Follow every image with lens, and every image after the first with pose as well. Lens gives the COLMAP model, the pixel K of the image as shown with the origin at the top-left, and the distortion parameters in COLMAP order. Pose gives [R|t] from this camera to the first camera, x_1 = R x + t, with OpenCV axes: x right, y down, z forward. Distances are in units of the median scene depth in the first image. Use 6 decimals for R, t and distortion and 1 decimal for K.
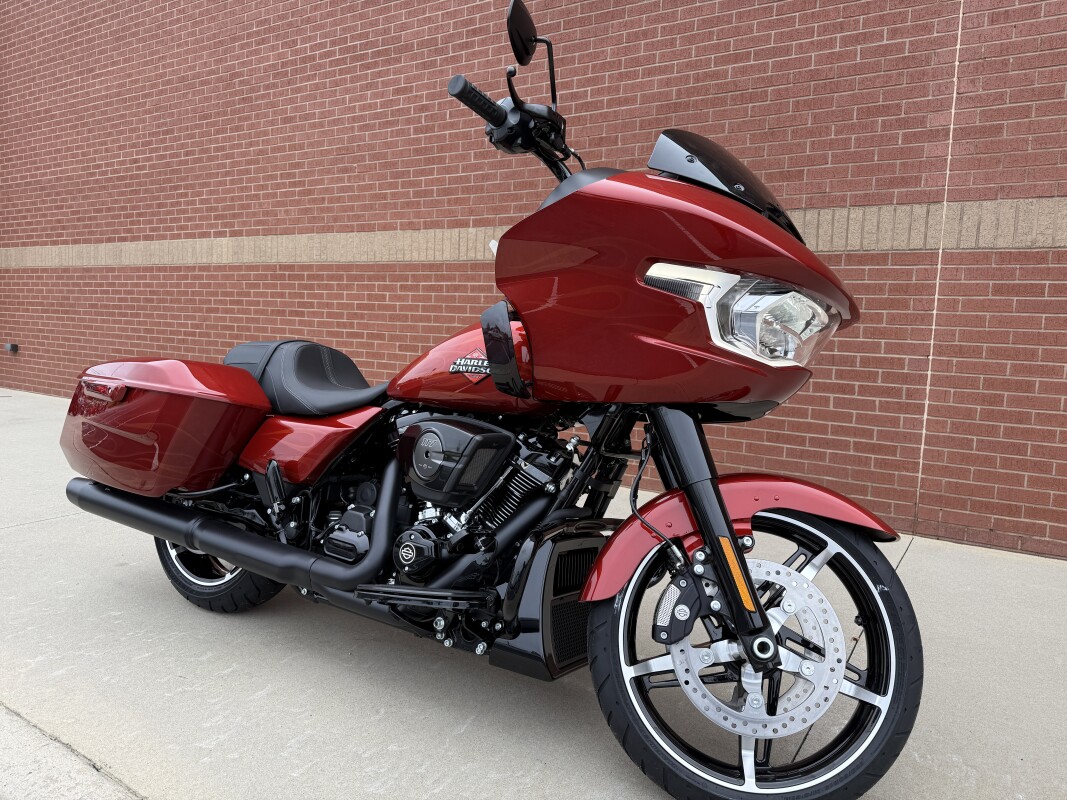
lens RADIAL K [[752.7, 0, 537.5], [0, 752.7, 402.9], [0, 0, 1]] dist [0.054921, -0.073564]
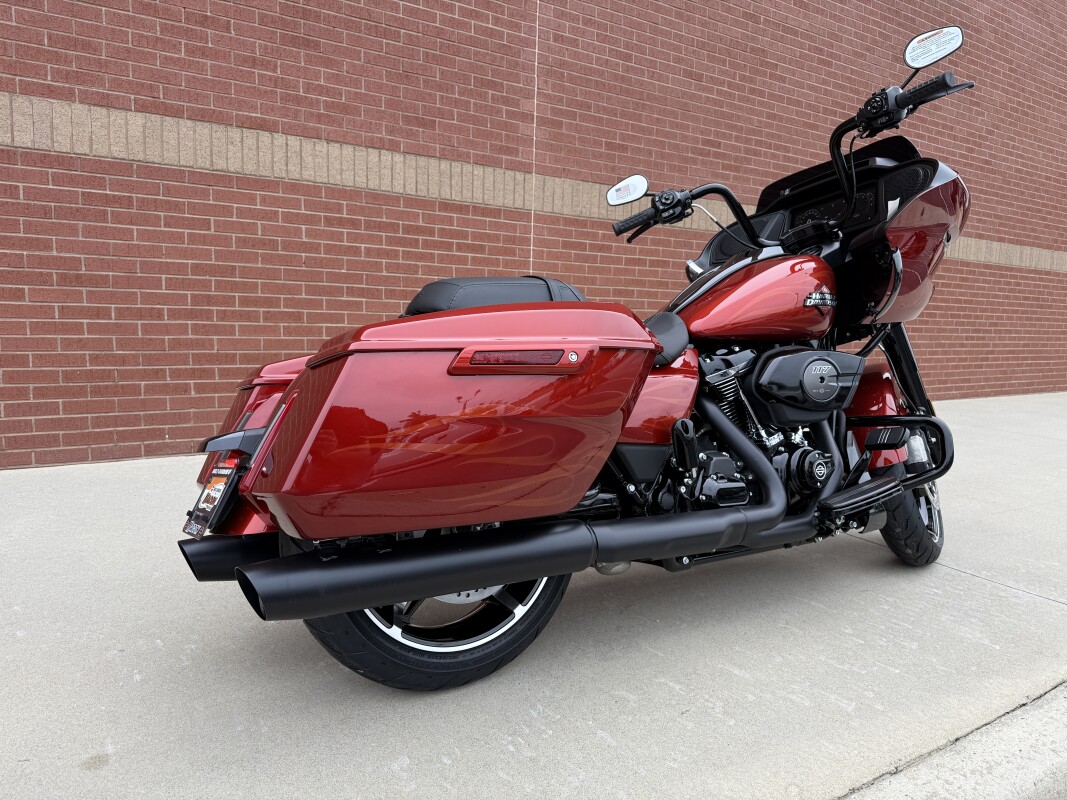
lens RADIAL K [[752.7, 0, 543.4], [0, 752.7, 397.1], [0, 0, 1]] dist [0.054921, -0.073564]
pose [[0.403458, -0.133735, 0.905172, -0.677567], [0.068435, 0.990901, 0.115898, -0.033345], [-0.912435, 0.015186, 0.408939, 0.462365]]
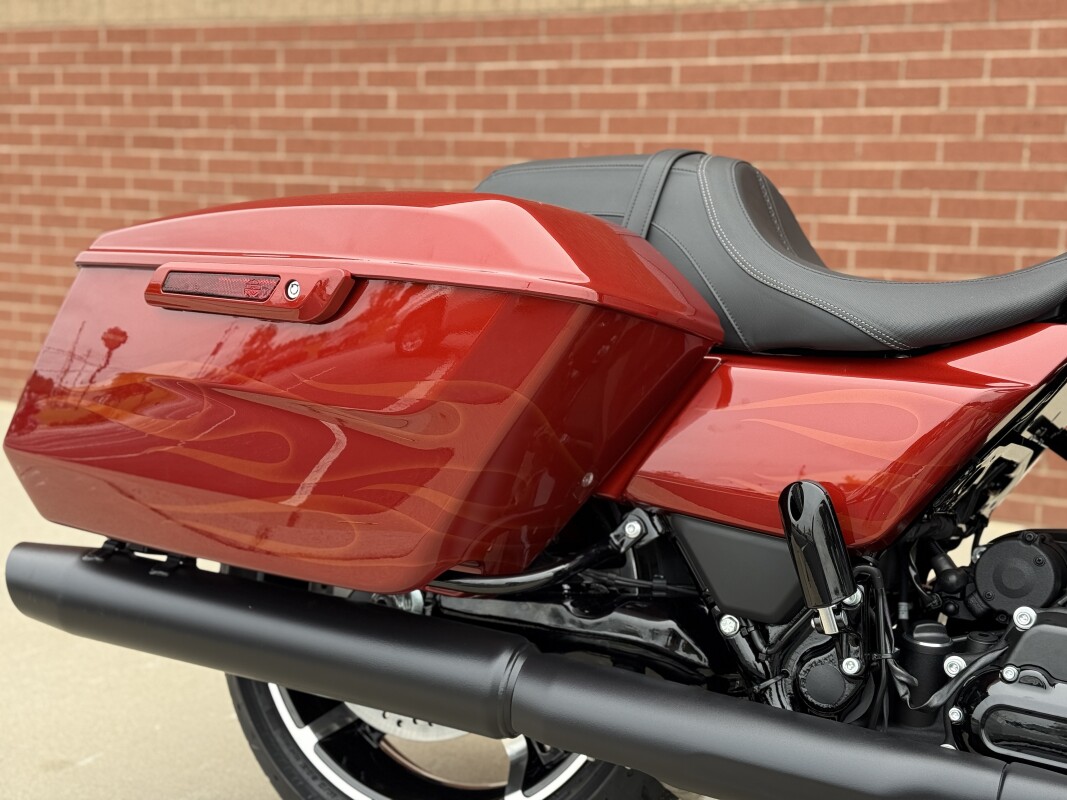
lens RADIAL K [[1494.8, 0, 513.9], [0, 1494.8, 396.7], [0, 0, 1]] dist [0.111652, 0.000000]
pose [[0.996552, -0.015944, 0.081424, -0.310496], [0.013505, 0.999446, 0.030424, 0.007933], [-0.081864, -0.029219, 0.996215, 0.191028]]
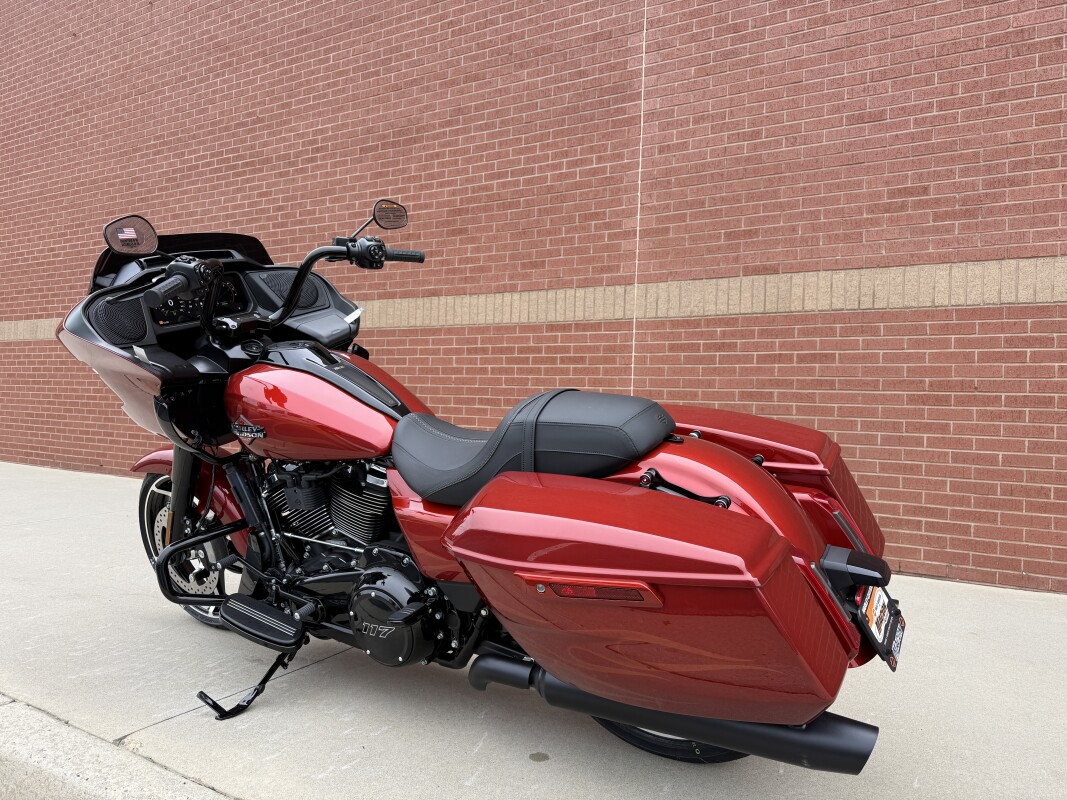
lens RADIAL K [[752.7, 0, 529.5], [0, 752.7, 407.3], [0, 0, 1]] dist [0.054921, -0.073564]
pose [[0.999443, -0.011087, 0.031464, 0.305709], [0.013933, 0.995687, -0.091727, 0.069773], [-0.030311, 0.092114, 0.995287, -0.288621]]
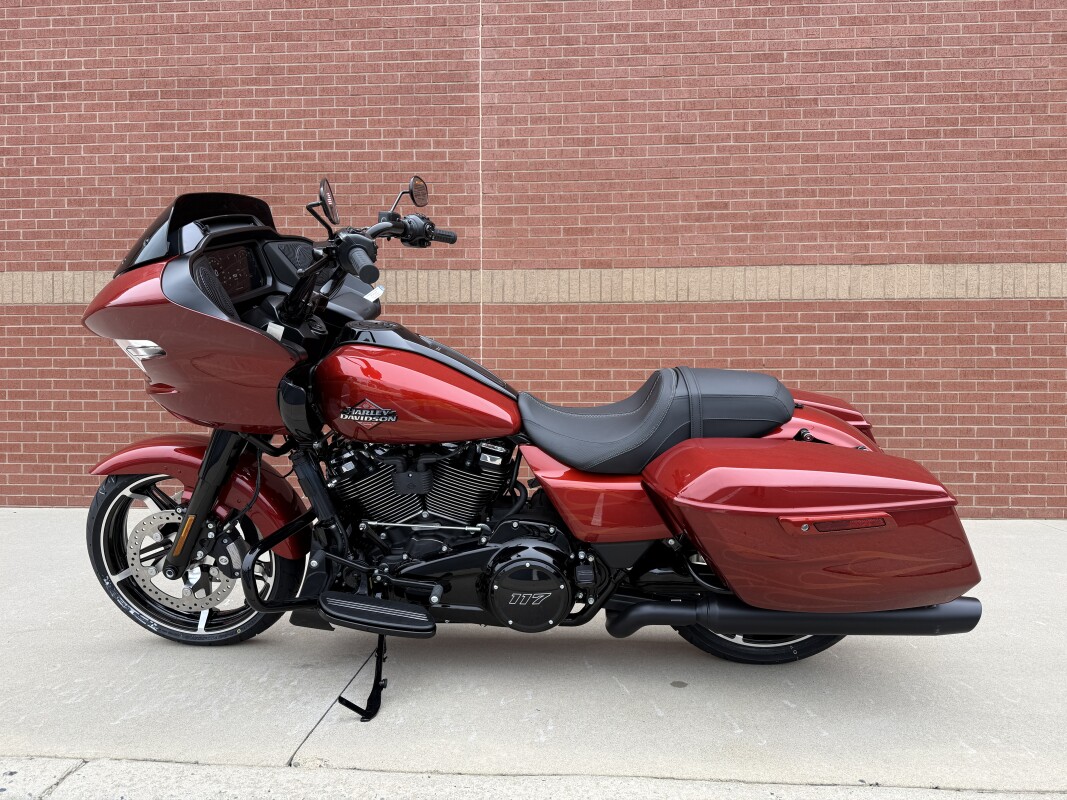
lens RADIAL K [[752.7, 0, 533.6], [0, 752.7, 406.5], [0, 0, 1]] dist [0.054921, -0.073564]
pose [[0.875103, -0.045876, 0.481758, -0.056945], [0.078282, 0.995805, -0.047370, 0.060498], [-0.477564, 0.079166, 0.875023, -0.237541]]
